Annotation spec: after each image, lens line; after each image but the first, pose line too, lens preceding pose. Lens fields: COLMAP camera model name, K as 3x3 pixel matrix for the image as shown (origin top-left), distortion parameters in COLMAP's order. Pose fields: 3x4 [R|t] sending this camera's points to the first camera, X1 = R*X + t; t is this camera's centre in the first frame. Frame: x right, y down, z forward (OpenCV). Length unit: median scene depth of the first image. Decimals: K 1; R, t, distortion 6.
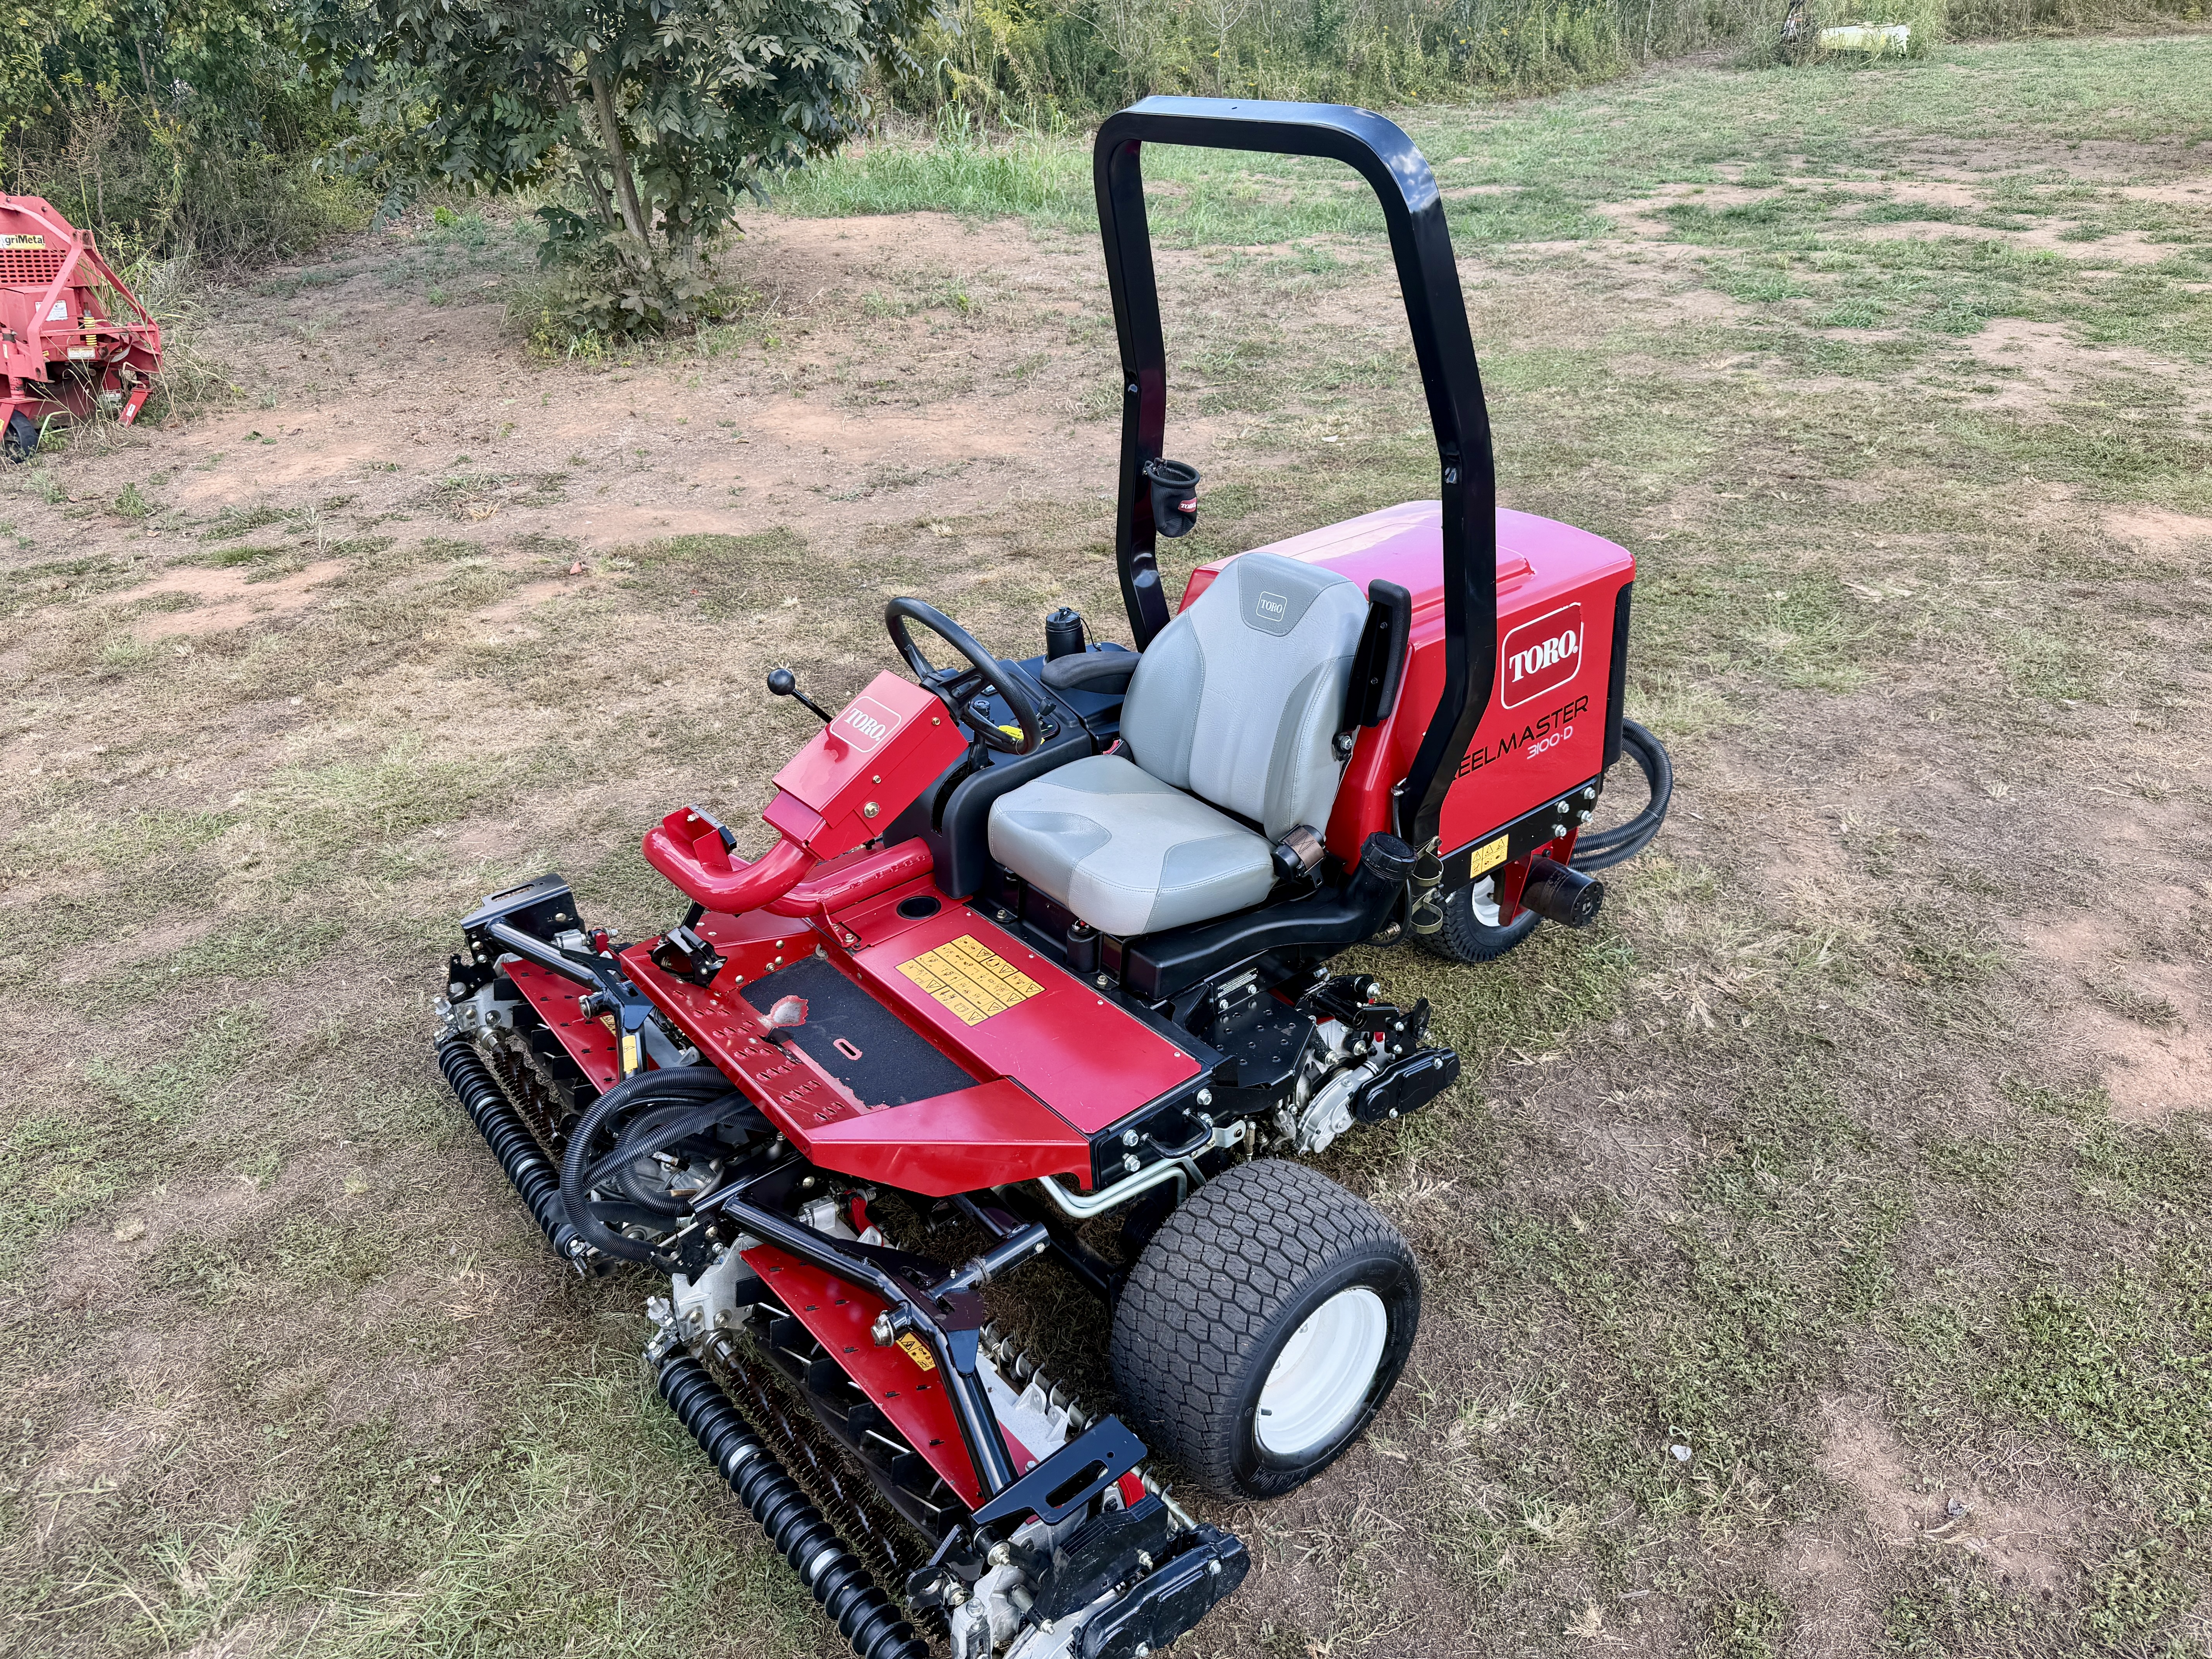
lens RADIAL K [[1525.4, 0, 1076.8], [0, 1525.4, 832.0], [0, 0, 1]] dist [-0.006904, -0.004522]
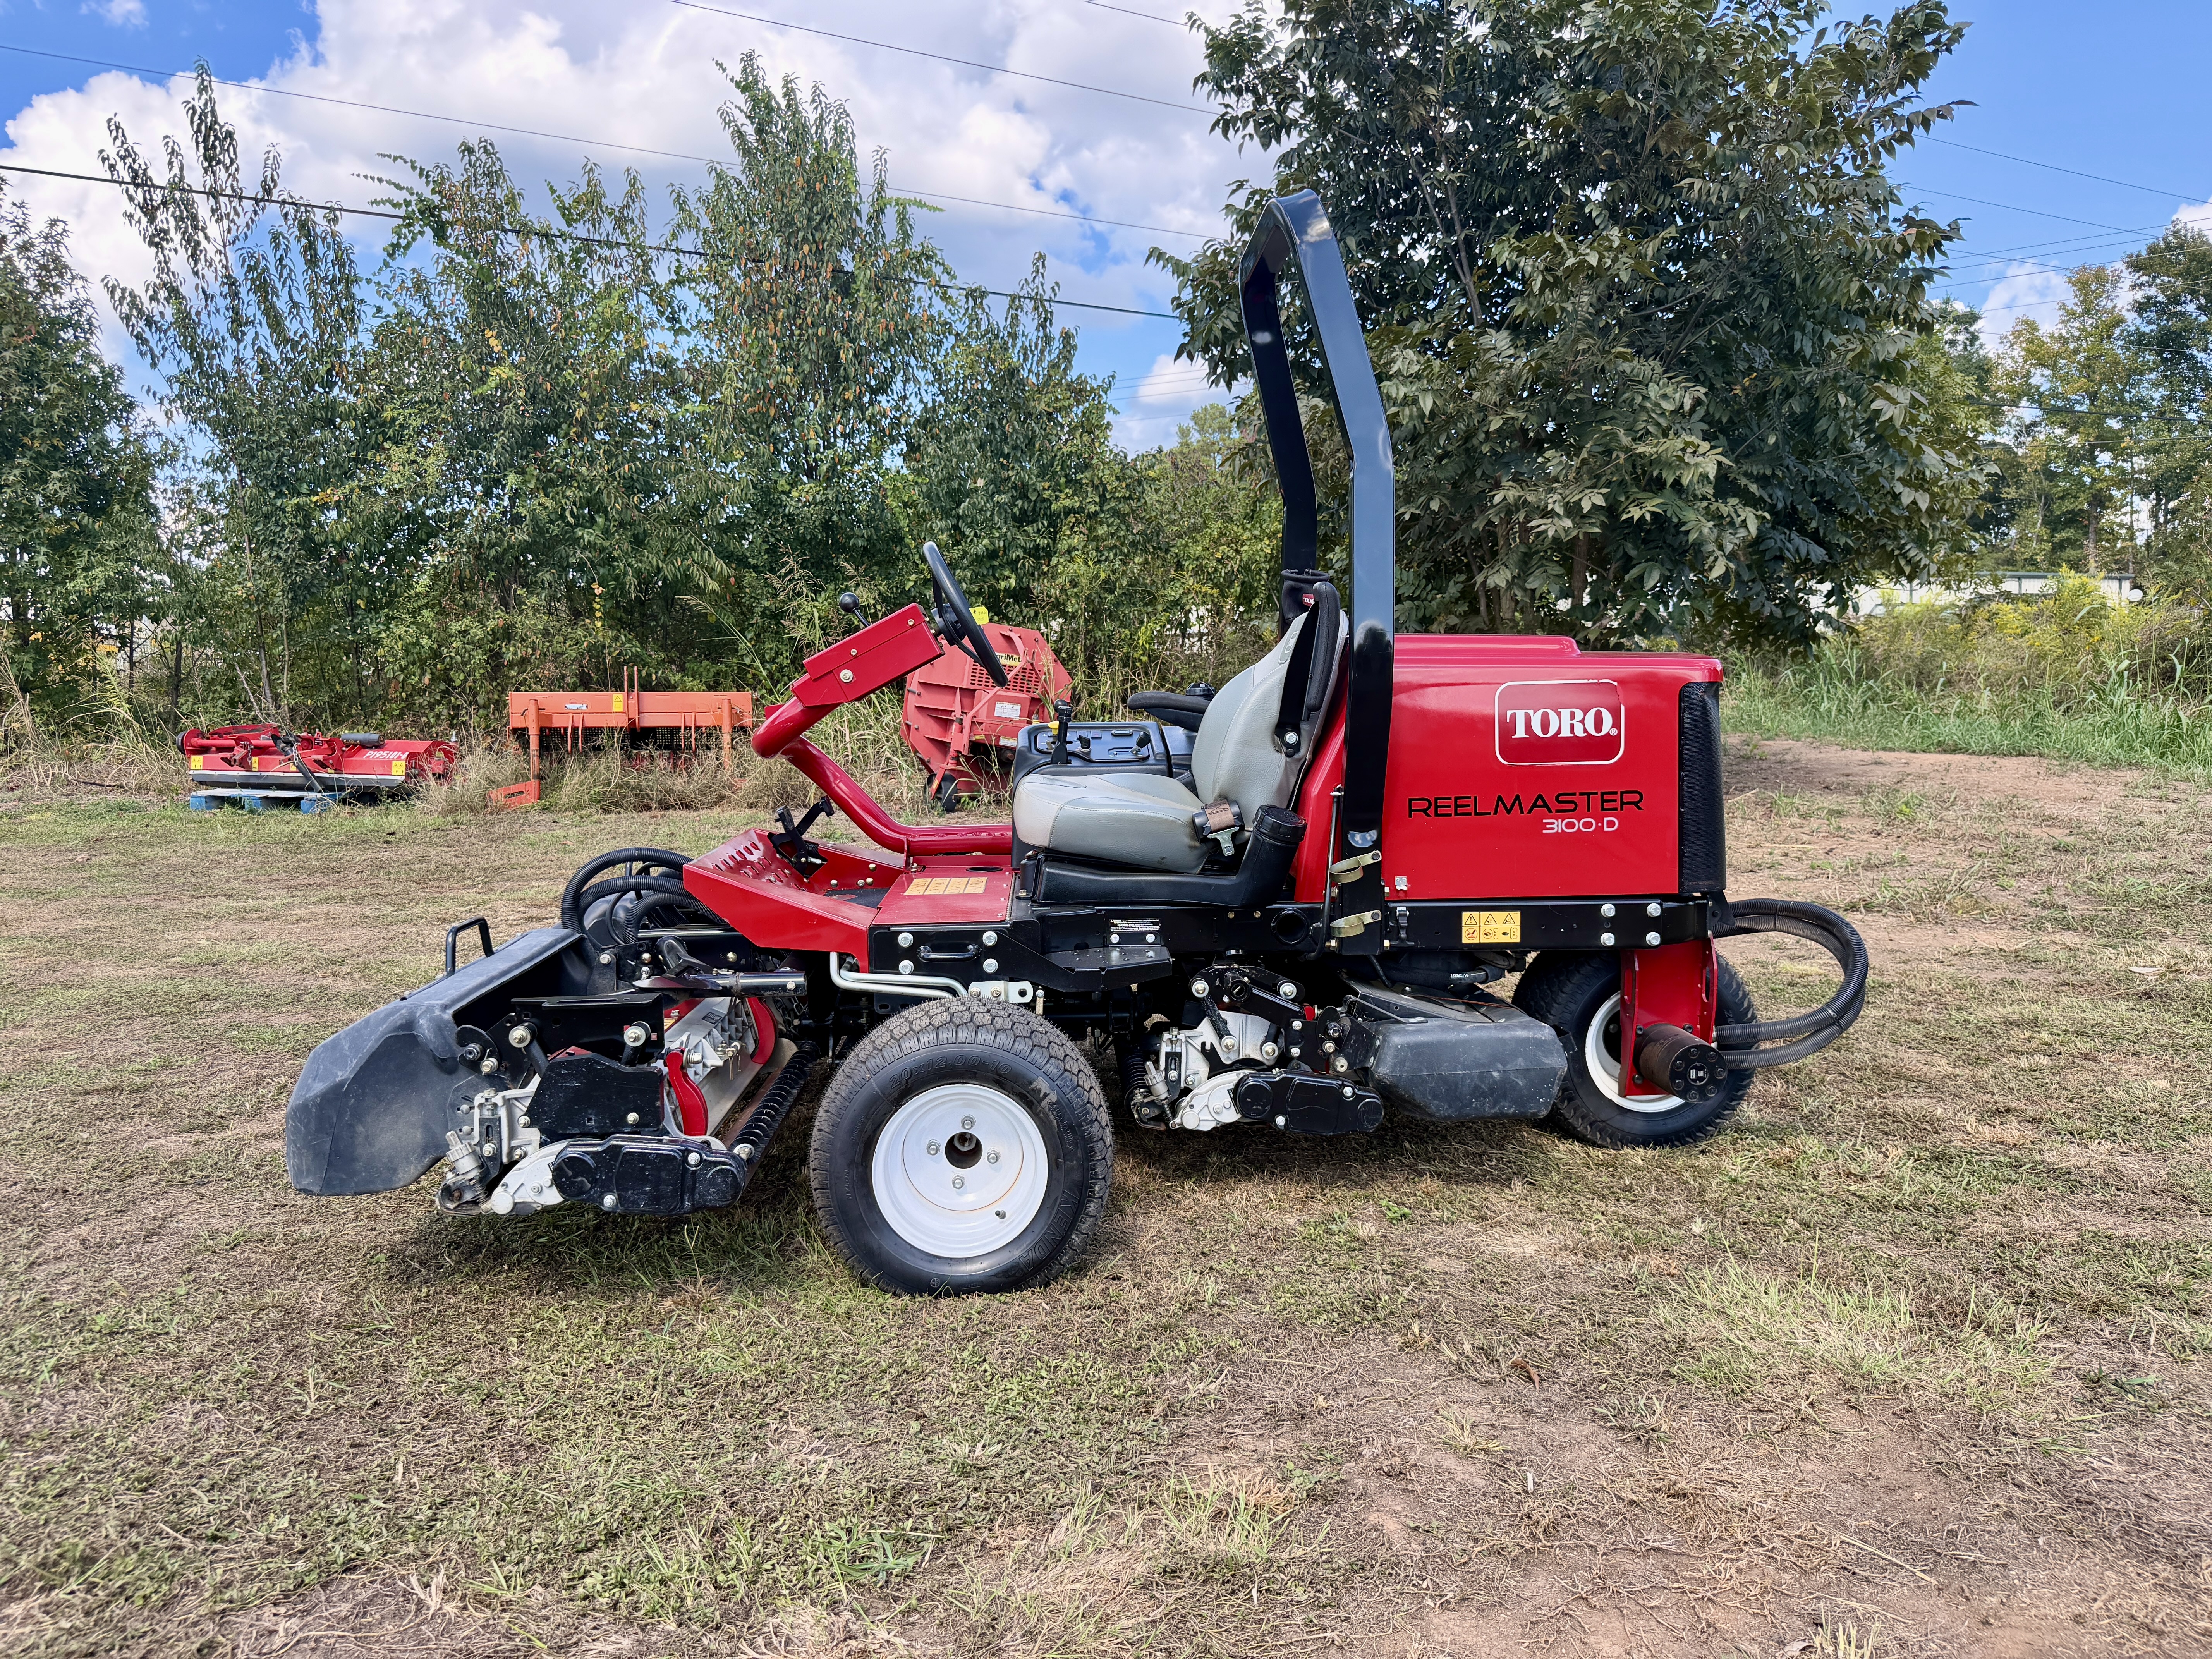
lens RADIAL K [[1472.8, 0, 1063.6], [0, 1472.8, 819.3], [0, 0, 1]] dist [-0.021805, -0.001958]
pose [[0.796168, 0.107074, -0.595526, 0.600800], [-0.322526, 0.907839, -0.267964, 0.288891], [0.511950, 0.405417, 0.757327, 0.135084]]
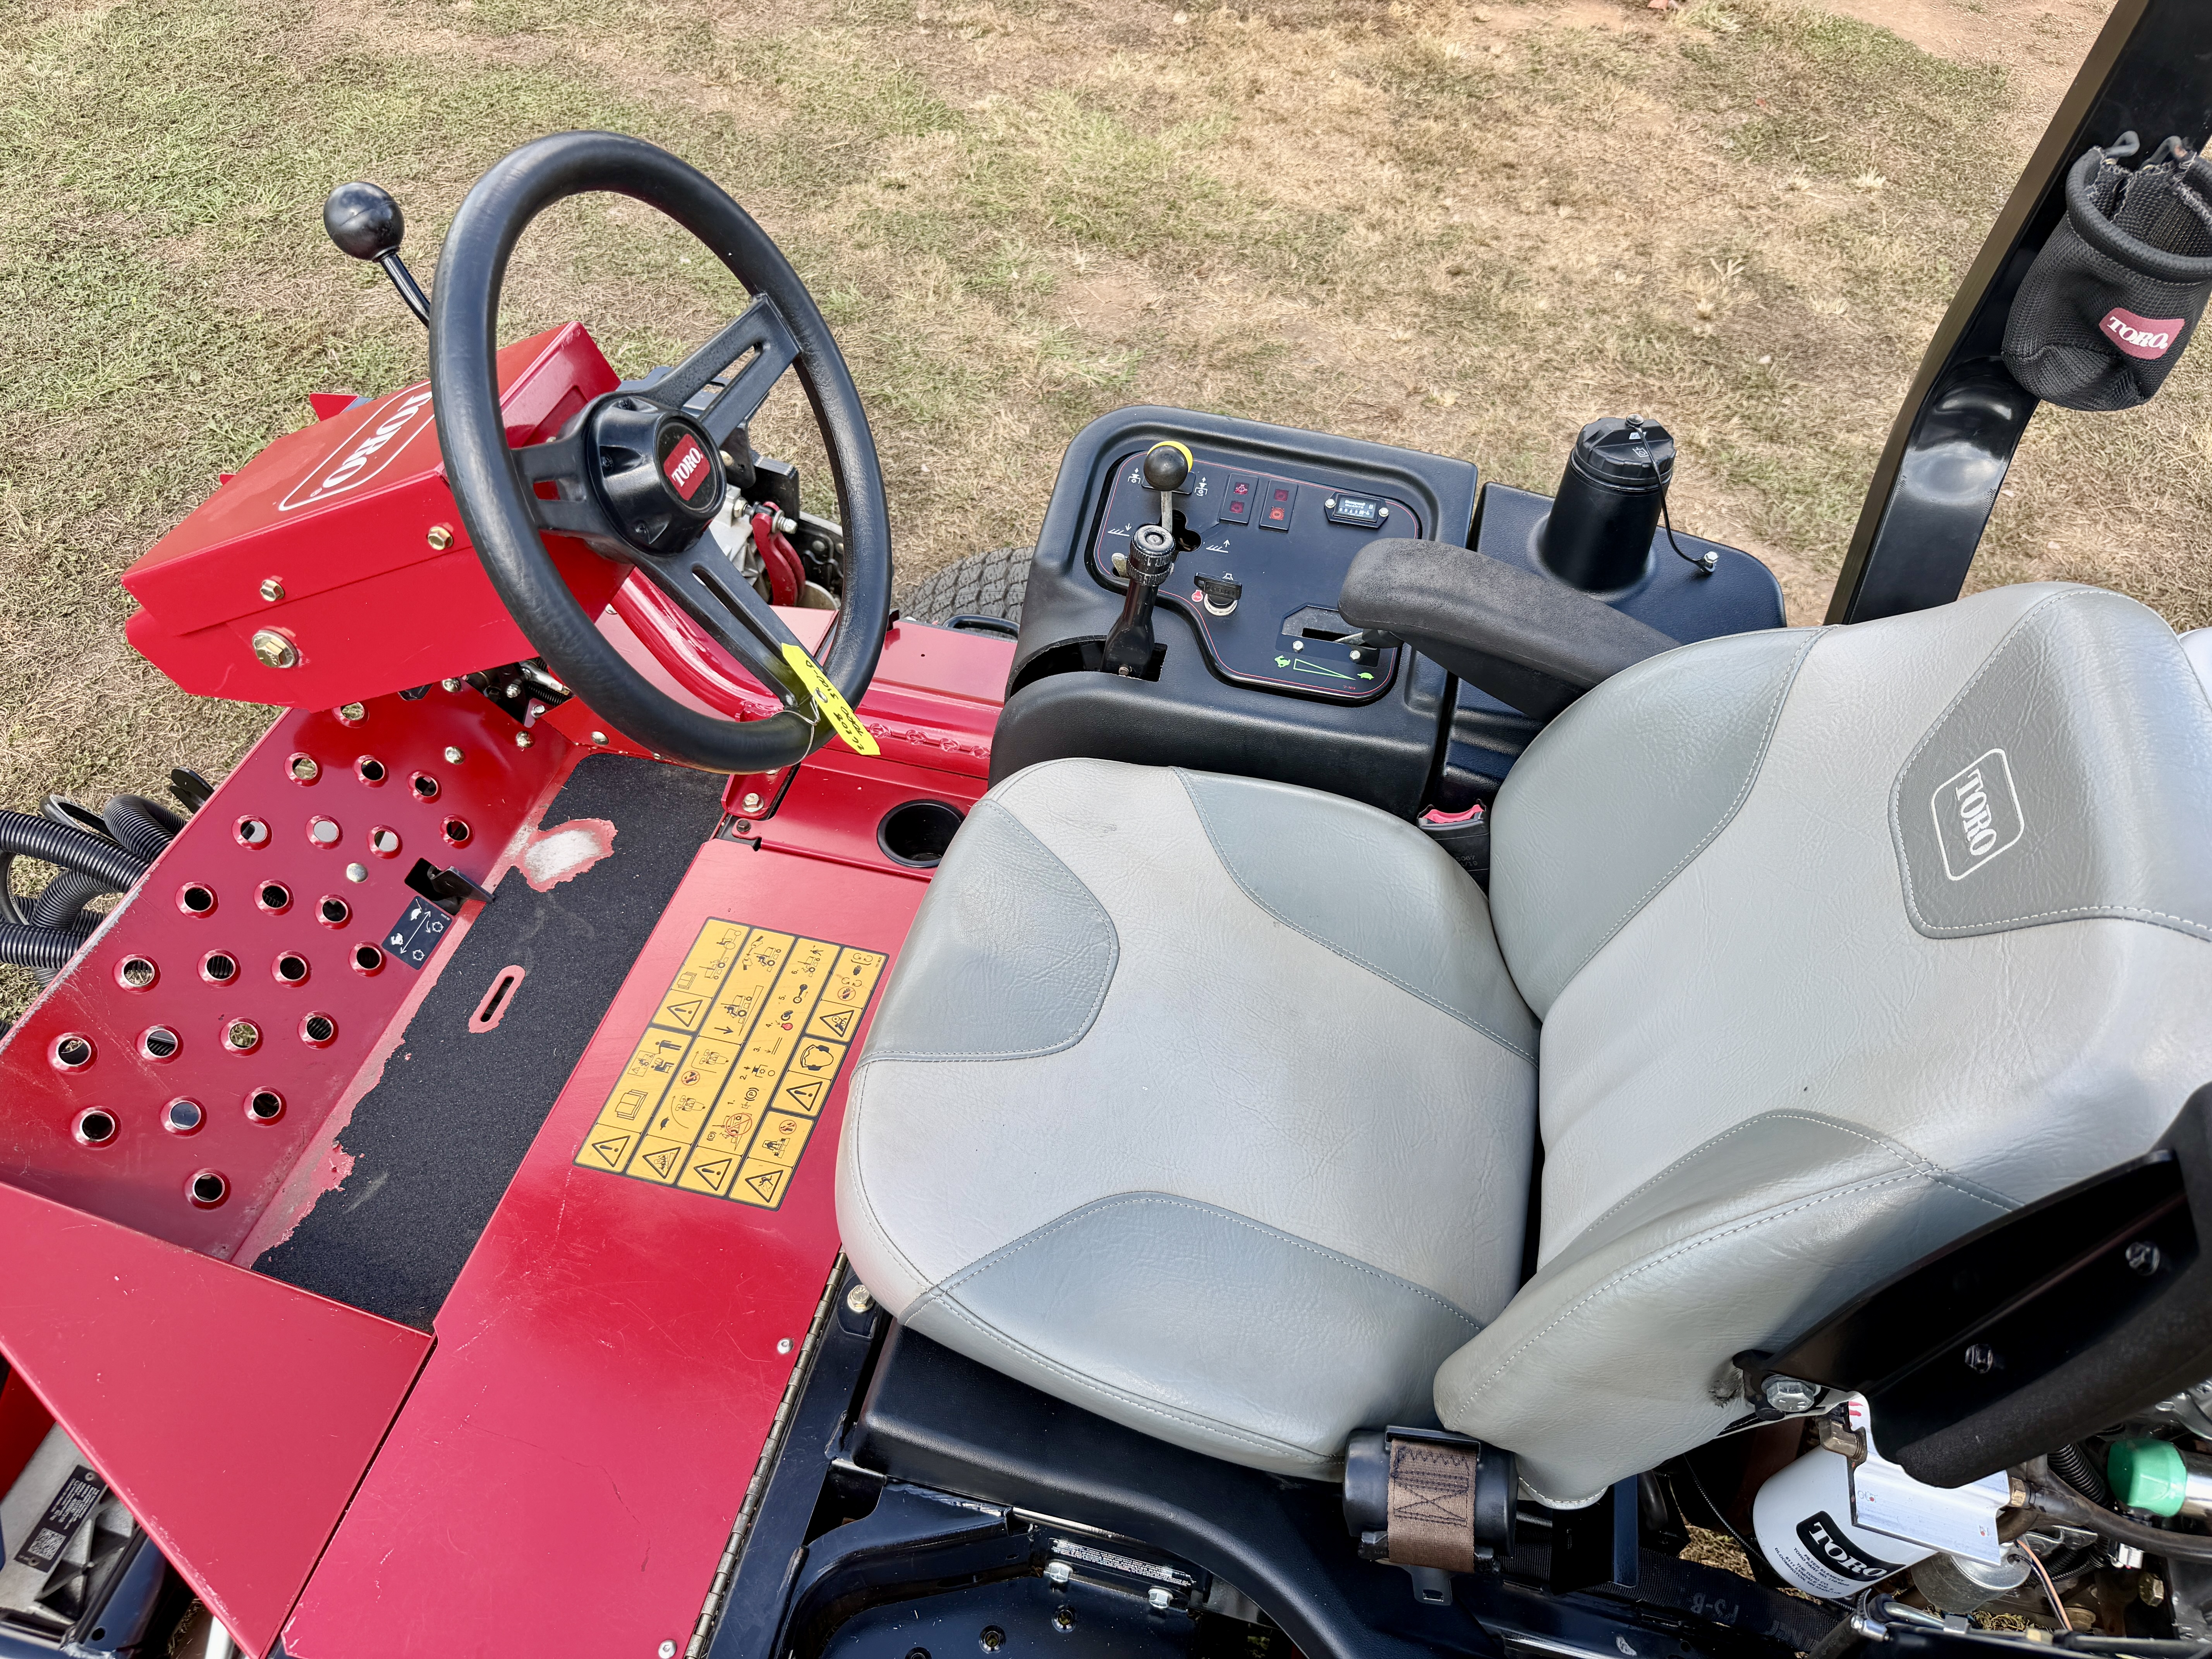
lens RADIAL K [[1511.5, 0, 1106.0], [0, 1511.5, 829.5], [0, 0, 1]] dist [0.008936, -0.001884]
pose [[0.624439, 0.632247, -0.458628, 0.139617], [-0.449417, 0.771074, 0.451075, -0.178882], [0.638827, -0.075553, 0.765632, 0.641311]]
